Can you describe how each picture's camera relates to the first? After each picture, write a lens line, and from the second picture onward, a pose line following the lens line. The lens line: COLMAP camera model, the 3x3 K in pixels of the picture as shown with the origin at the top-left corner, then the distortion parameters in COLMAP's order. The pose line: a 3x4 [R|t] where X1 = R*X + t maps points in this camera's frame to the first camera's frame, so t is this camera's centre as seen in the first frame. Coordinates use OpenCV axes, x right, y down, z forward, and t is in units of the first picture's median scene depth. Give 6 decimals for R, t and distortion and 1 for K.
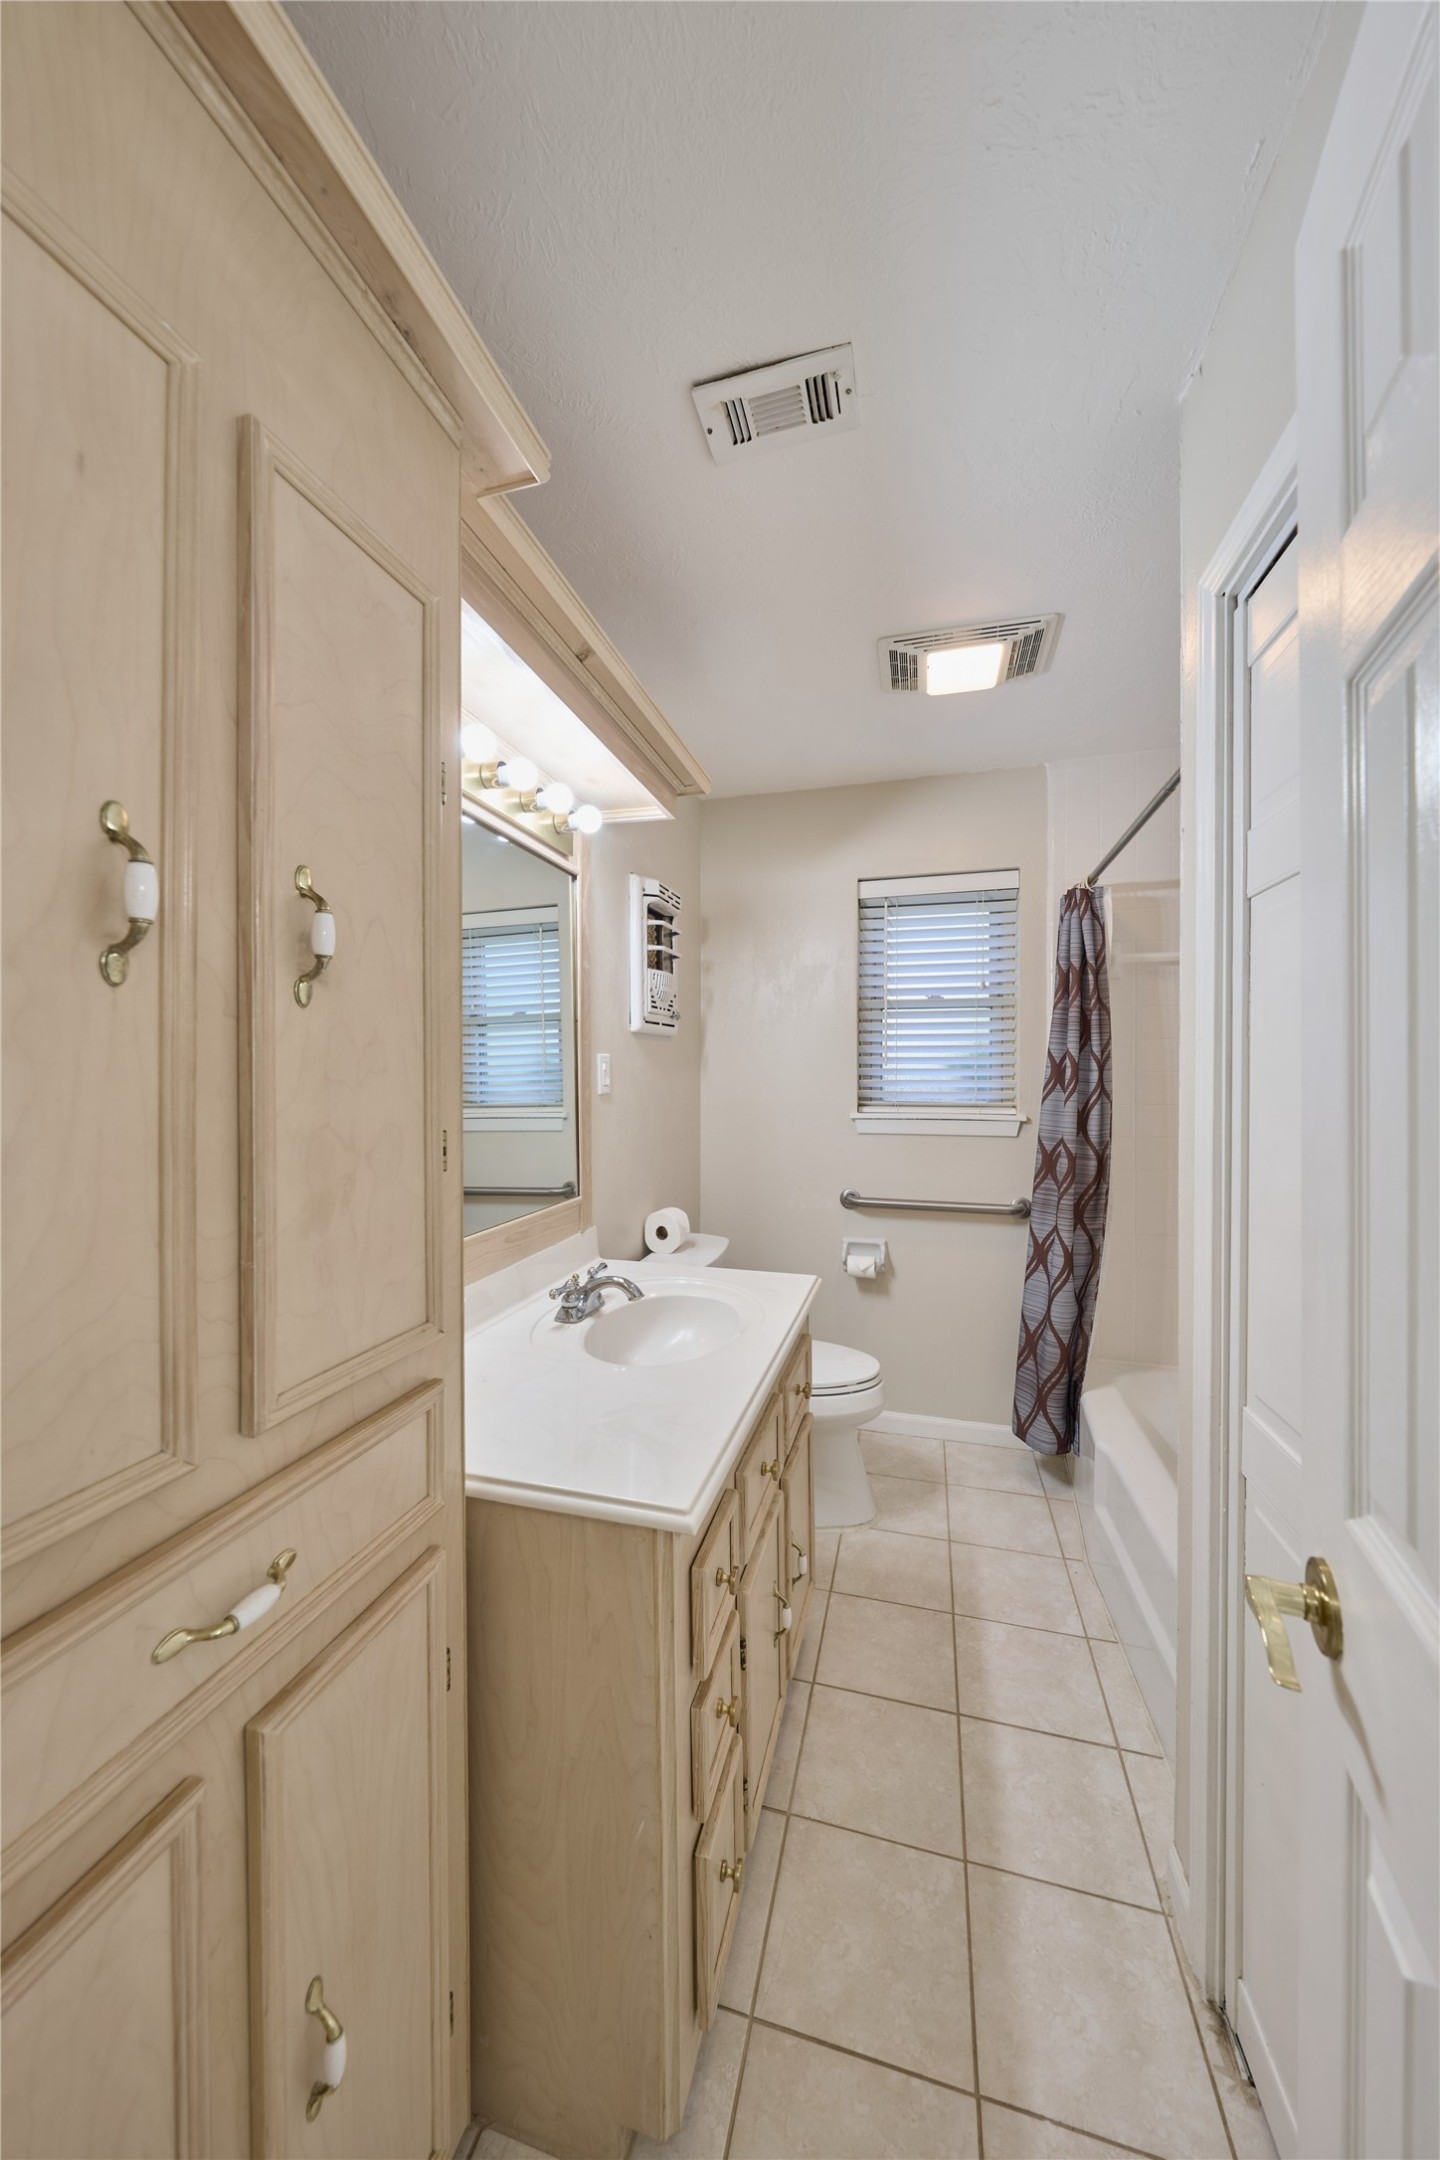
lens RADIAL K [[731.3, 0, 720.0], [0, 731.3, 1080.0], [0, 0, 1]] dist [-0.006025, -0.000066]
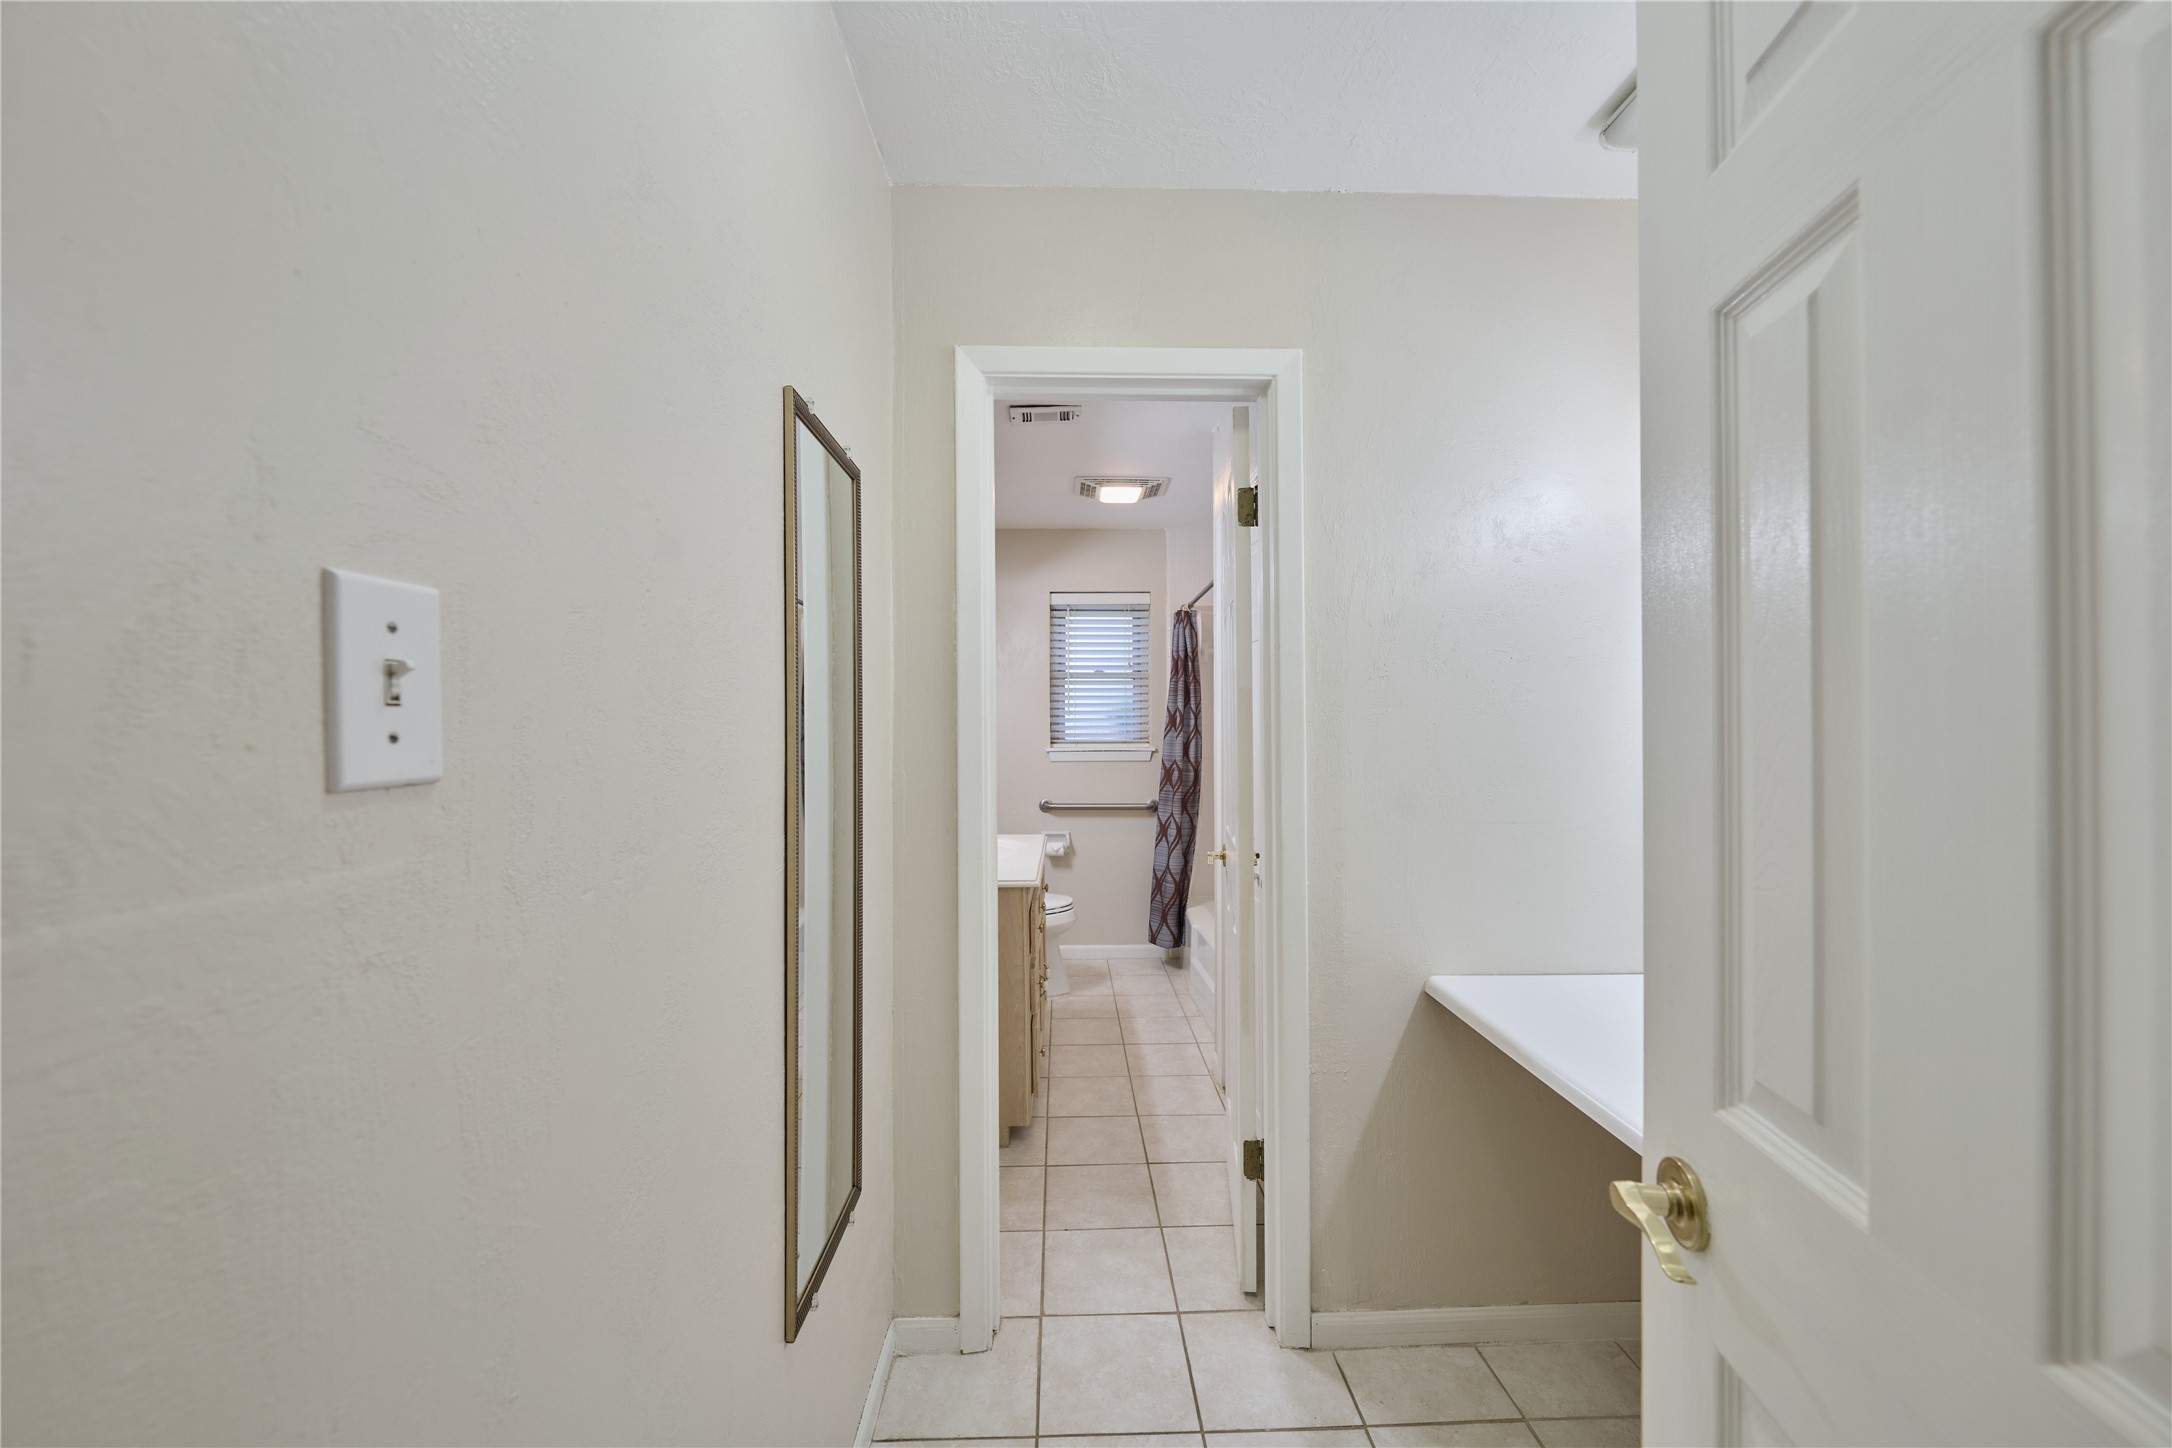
lens RADIAL K [[881.6, 0, 1086.0], [0, 881.6, 724.0], [0, 0, 1]] dist [-0.000080, 0.000171]
pose [[0.952006, -0.000986, 0.306077, -0.340846], [0.005323, 0.999897, -0.013333, 0.024226], [-0.306032, 0.014323, 0.951913, -0.854971]]
